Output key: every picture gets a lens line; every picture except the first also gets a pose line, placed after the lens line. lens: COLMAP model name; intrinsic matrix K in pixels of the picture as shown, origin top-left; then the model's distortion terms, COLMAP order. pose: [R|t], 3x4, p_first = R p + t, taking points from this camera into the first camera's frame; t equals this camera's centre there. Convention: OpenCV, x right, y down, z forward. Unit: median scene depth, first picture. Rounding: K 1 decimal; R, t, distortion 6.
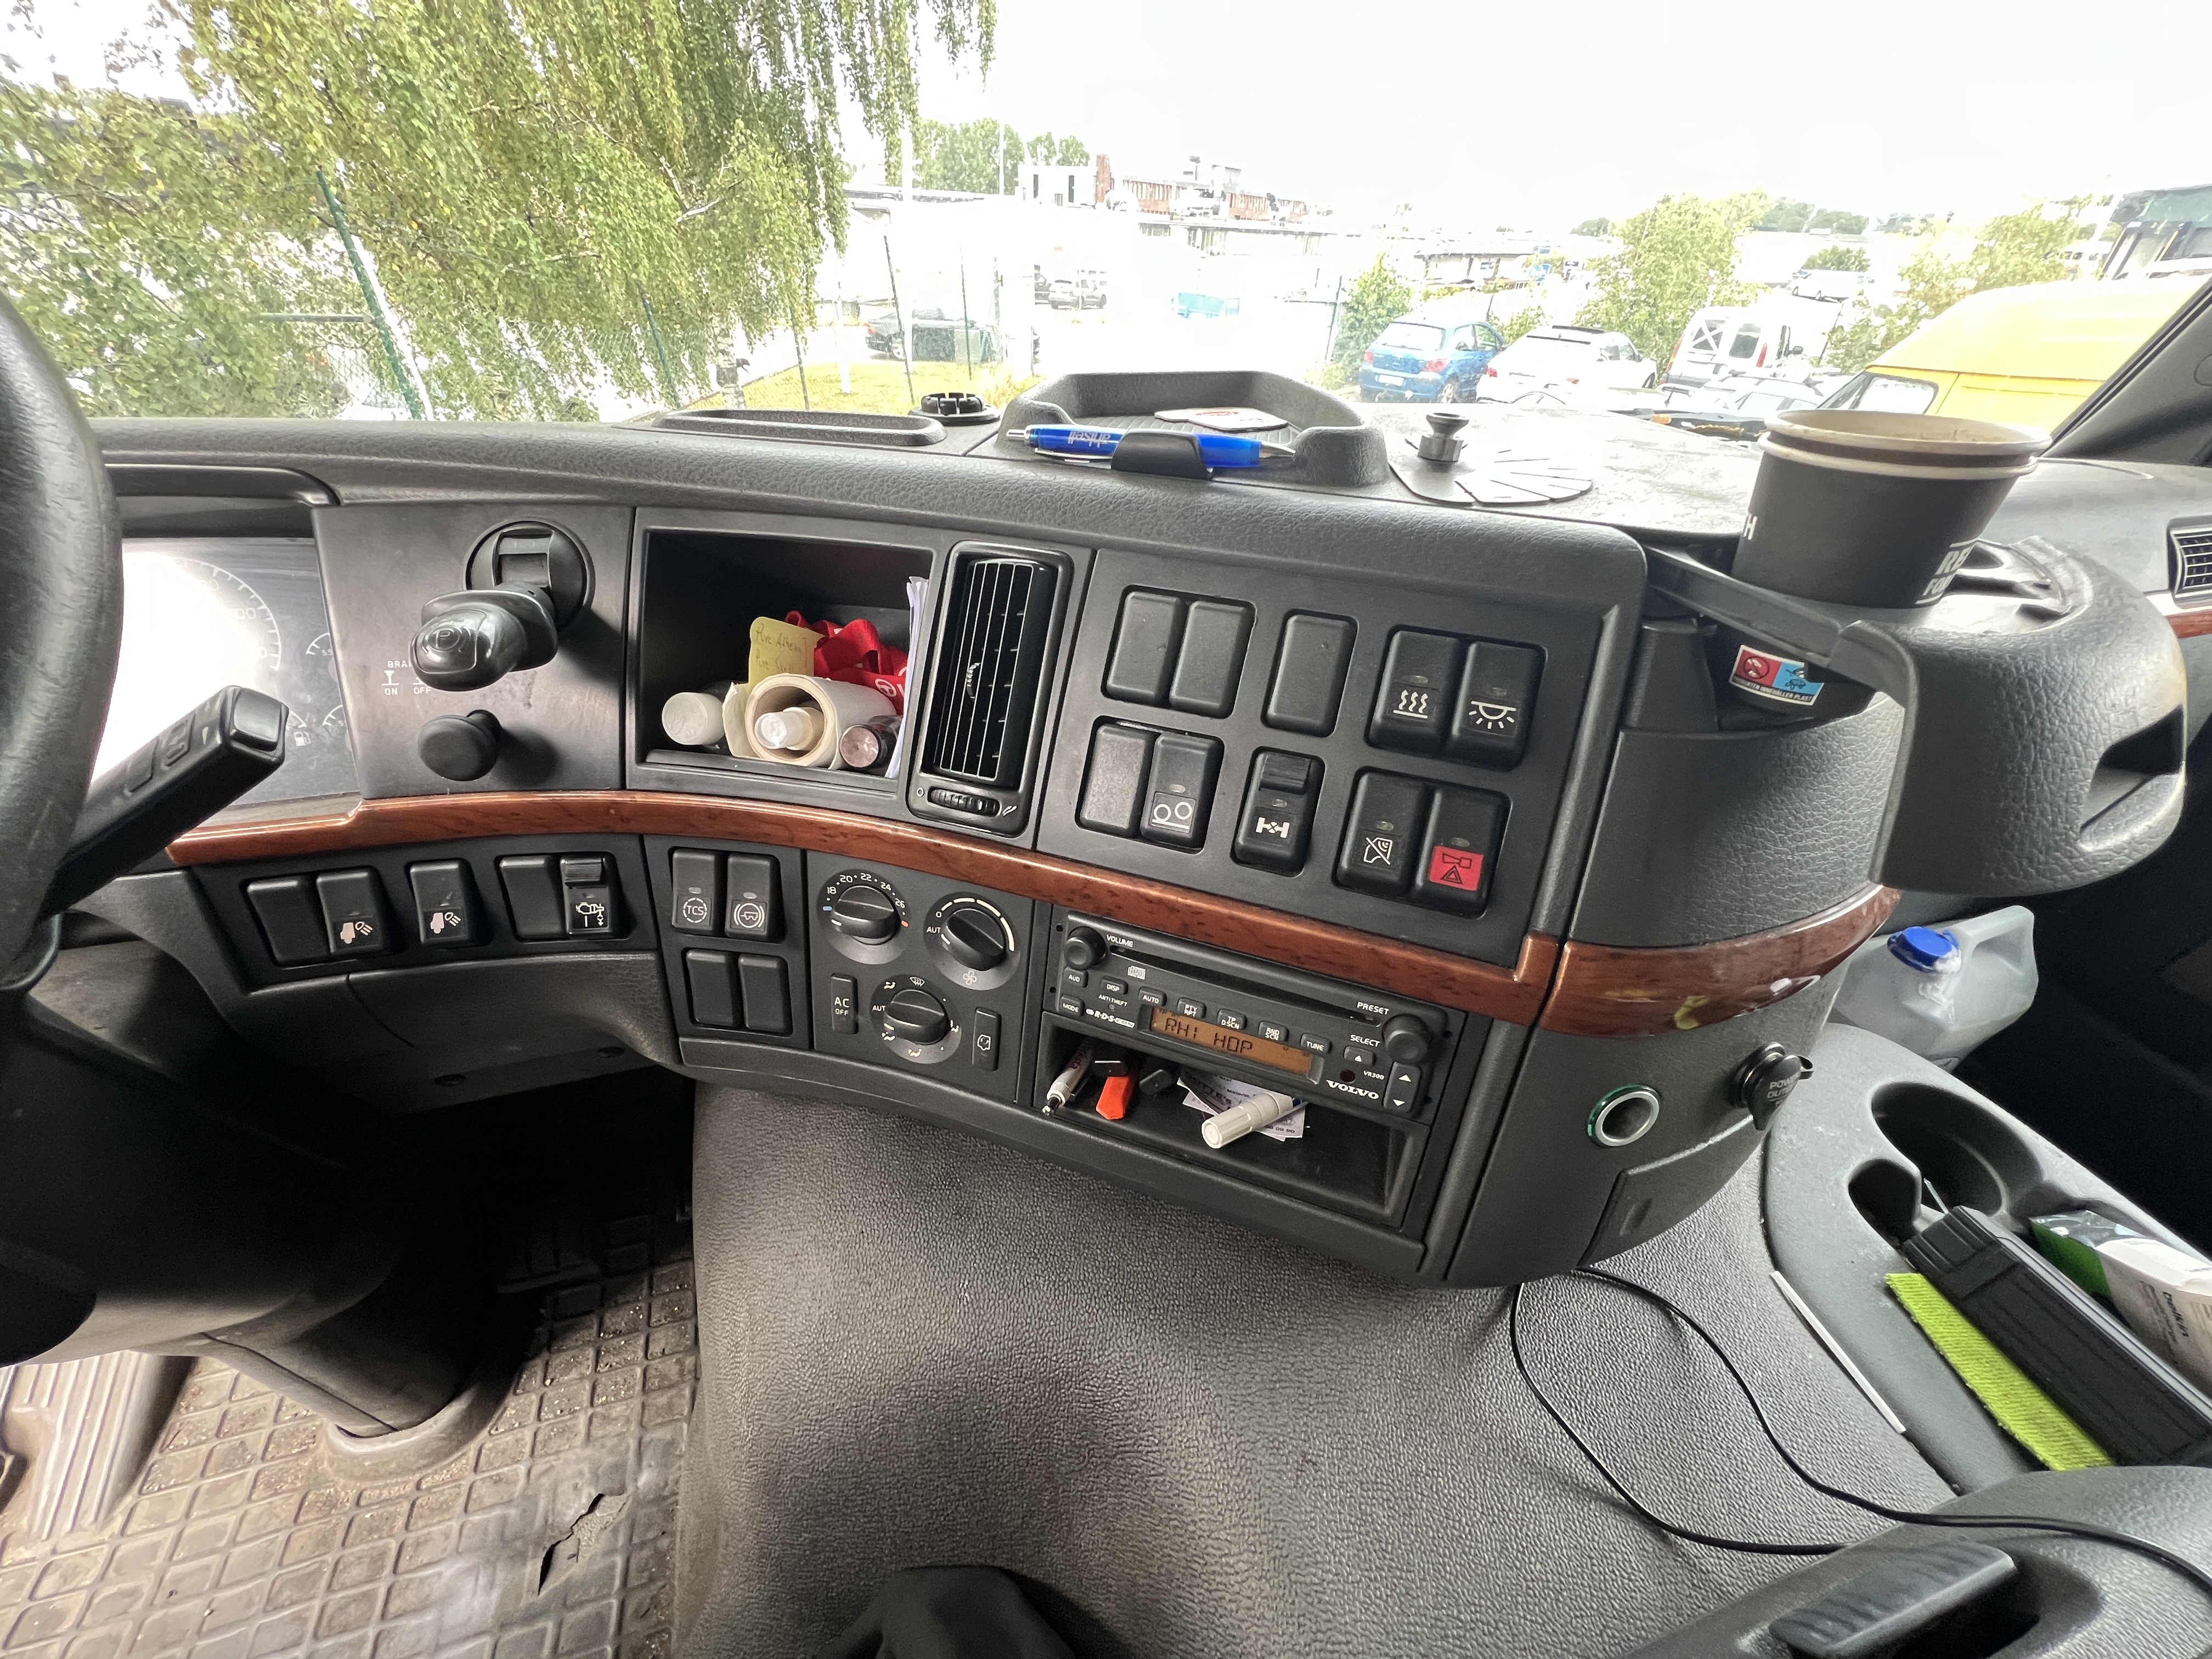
lens RADIAL K [[890.3, 0, 1100.1], [0, 890.3, 835.4], [0, 0, 1]] dist [-0.001094, -0.000367]
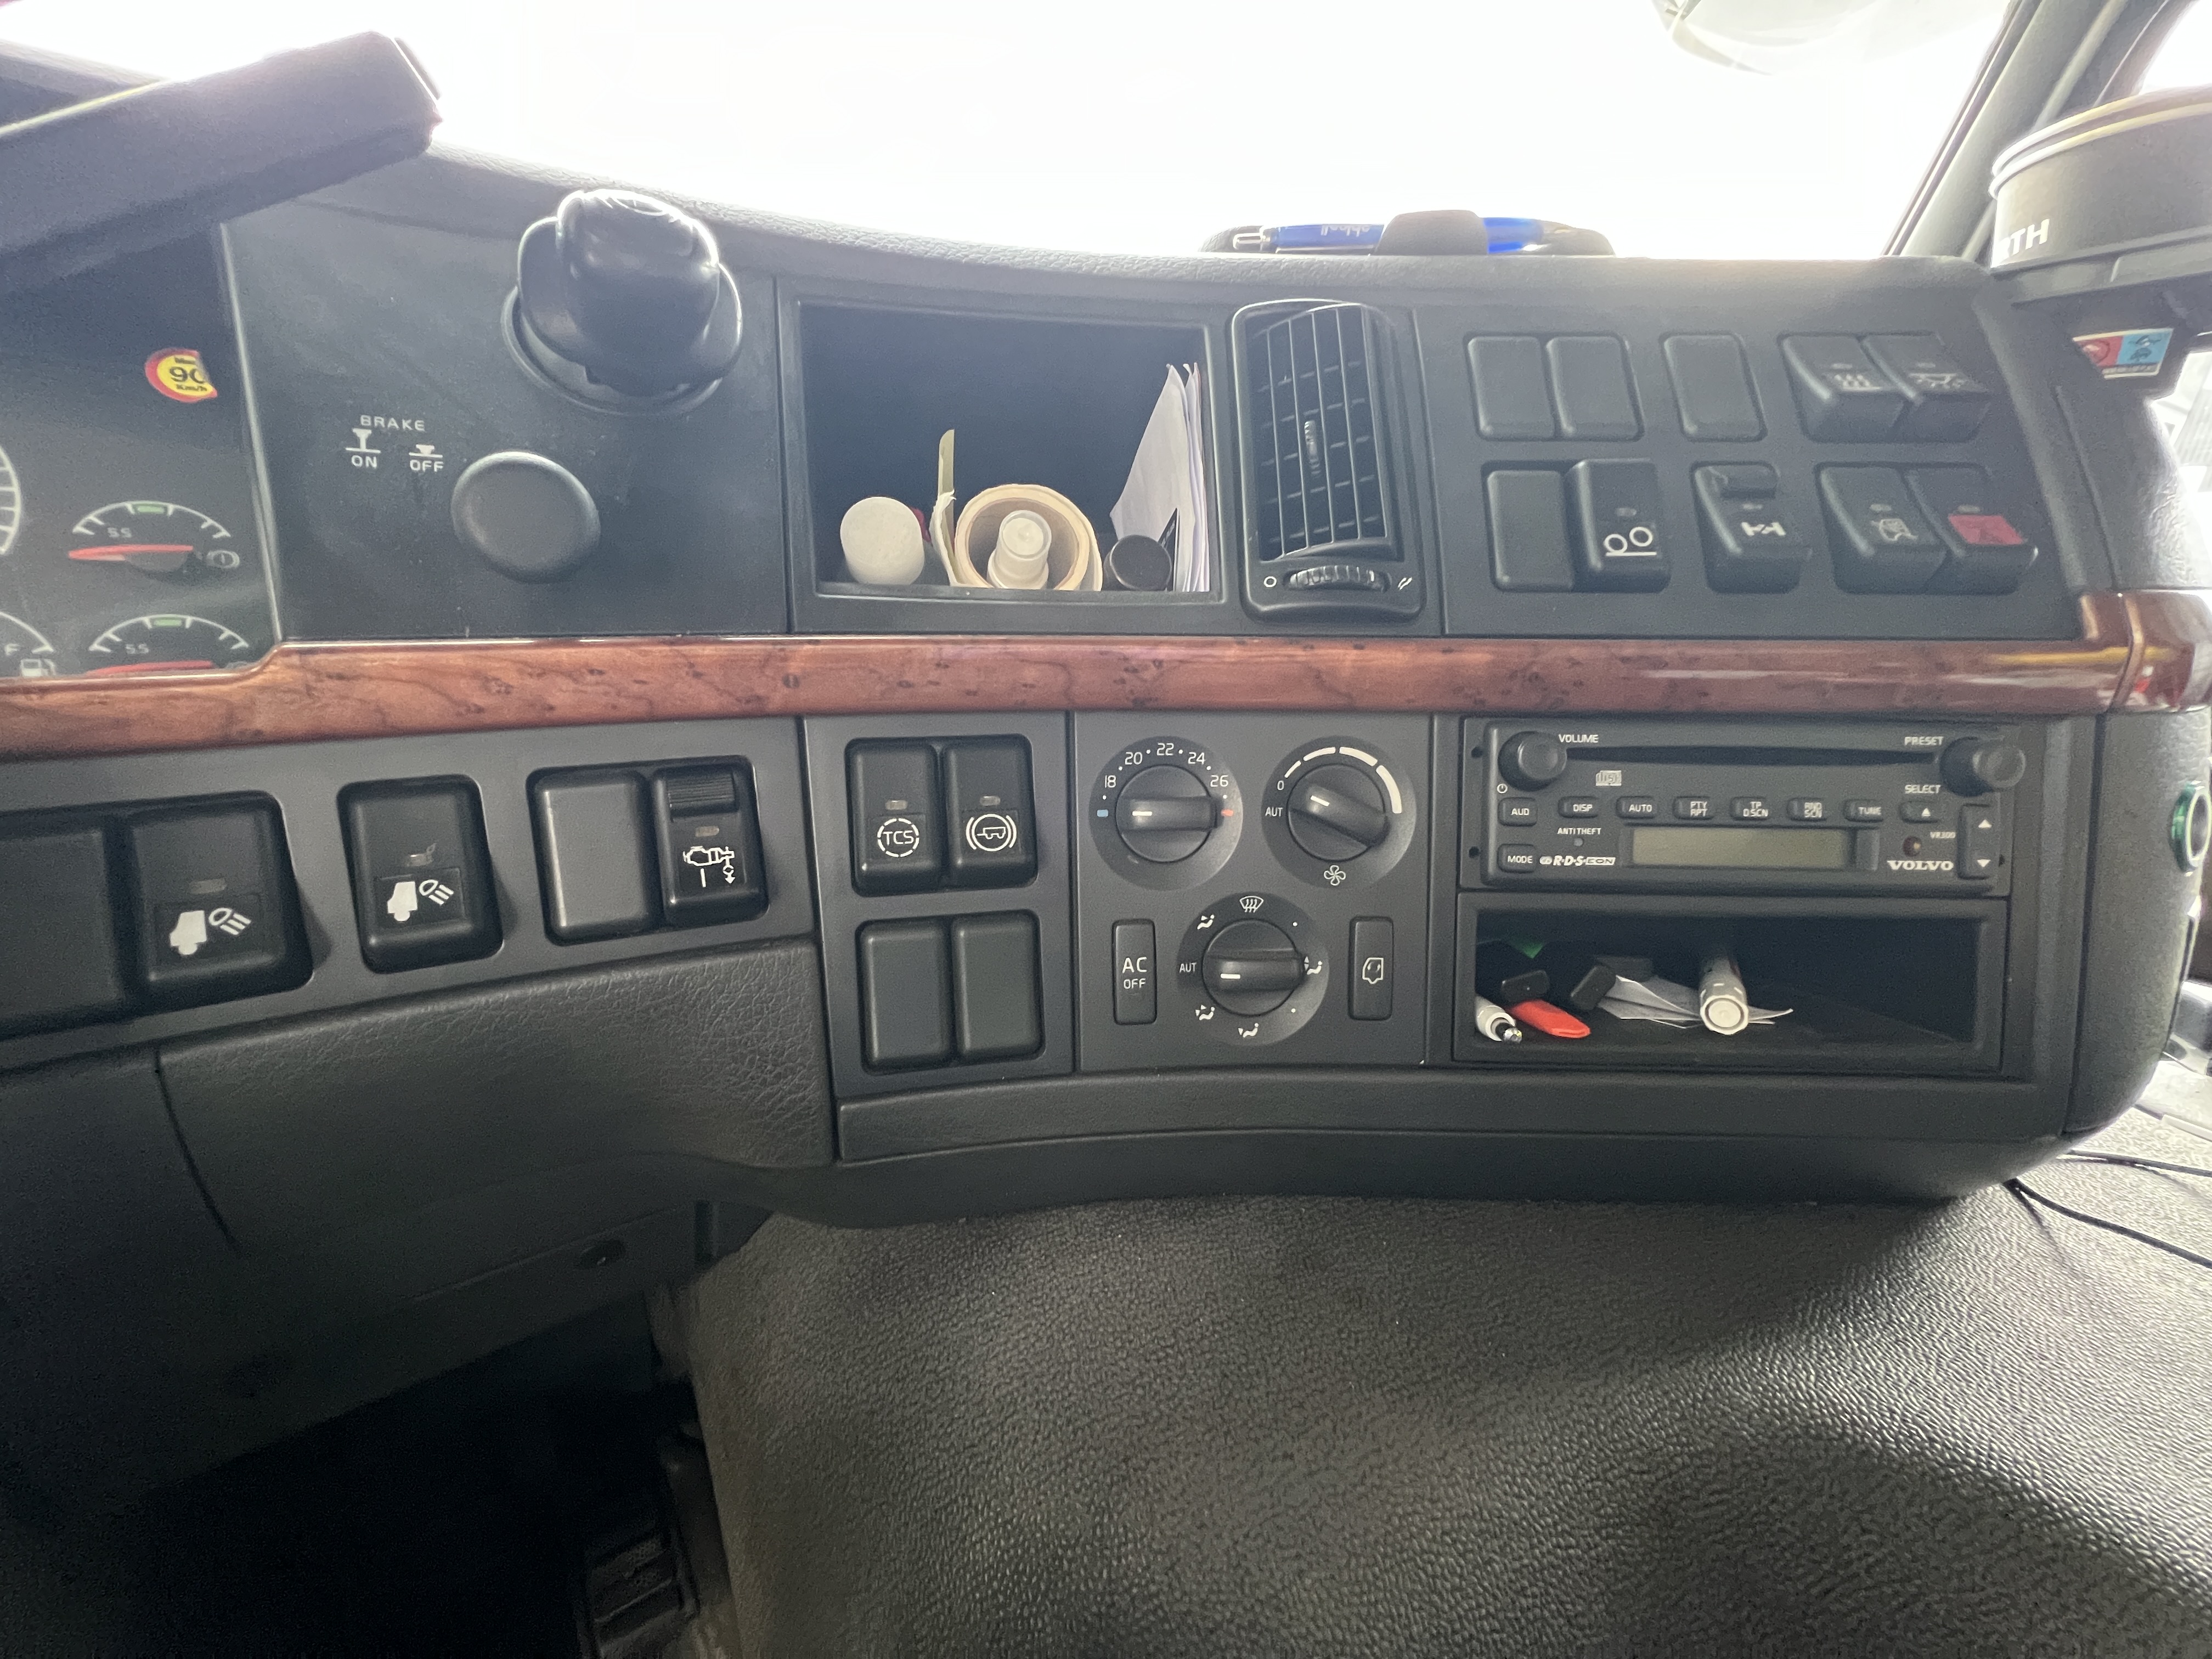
lens RADIAL K [[890.3, 0, 1106.9], [0, 890.3, 834.5], [0, 0, 1]] dist [-0.001094, -0.000367]
pose [[0.942326, -0.106474, 0.317309, -0.526582], [0.201922, 0.936938, -0.285263, 0.291523], [-0.266926, 0.332883, 0.904400, 0.422632]]
